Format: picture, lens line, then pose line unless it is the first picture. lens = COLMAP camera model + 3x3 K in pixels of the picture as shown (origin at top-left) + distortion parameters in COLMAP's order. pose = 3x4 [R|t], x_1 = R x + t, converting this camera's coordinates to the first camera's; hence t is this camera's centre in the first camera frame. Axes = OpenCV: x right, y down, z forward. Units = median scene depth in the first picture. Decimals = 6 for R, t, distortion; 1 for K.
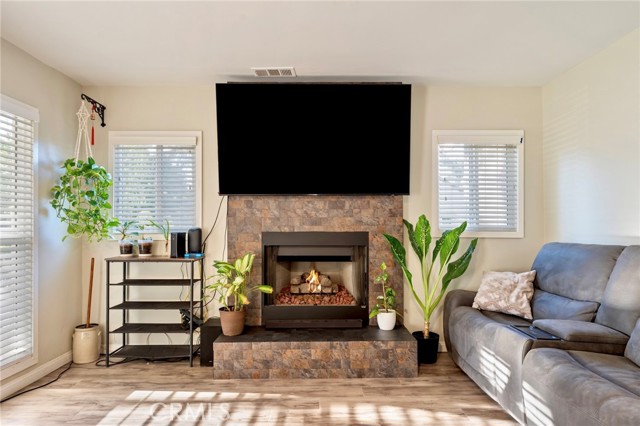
lens RADIAL K [[368.6, 0, 319.8], [0, 368.6, 223.1], [0, 0, 1]] dist [0.000926, -0.000478]
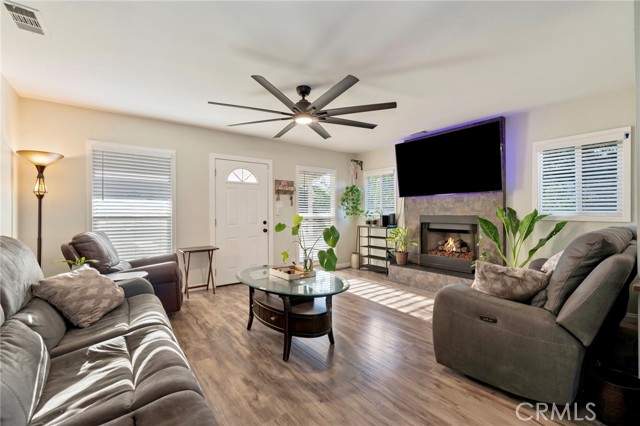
lens RADIAL K [[275.4, 0, 320.0], [0, 275.4, 213.0], [0, 0, 1]] dist [-0.000449, -0.000061]
pose [[0.587522, 0.001371, -0.809207, 0.703436], [0.010552, 0.999901, 0.009356, -0.006917], [0.809139, -0.014036, 0.587450, -0.265101]]
